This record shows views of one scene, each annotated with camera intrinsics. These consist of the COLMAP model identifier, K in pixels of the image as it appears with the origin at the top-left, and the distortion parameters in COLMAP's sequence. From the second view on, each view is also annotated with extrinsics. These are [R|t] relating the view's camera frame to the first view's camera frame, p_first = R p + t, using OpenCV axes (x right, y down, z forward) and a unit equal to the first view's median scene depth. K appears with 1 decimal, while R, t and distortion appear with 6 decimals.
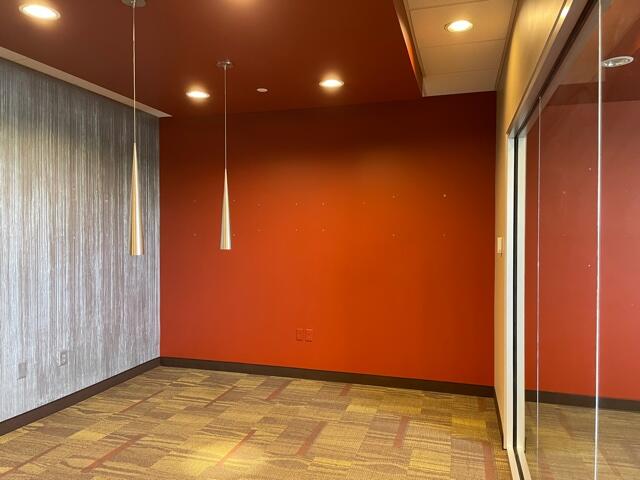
lens RADIAL K [[481.3, 0, 316.8], [0, 481.3, 241.4], [0, 0, 1]] dist [0.081096, -0.099670]
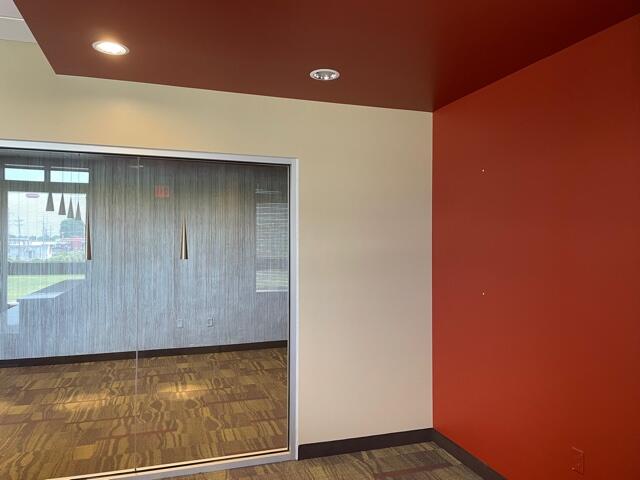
lens RADIAL K [[481.3, 0, 316.8], [0, 481.3, 241.4], [0, 0, 1]] dist [0.081096, -0.099670]
pose [[0.573550, -0.003537, -0.819163, 1.271361], [-0.013281, 0.999819, -0.013616, -0.029432], [0.819063, 0.018689, 0.573399, 0.401935]]
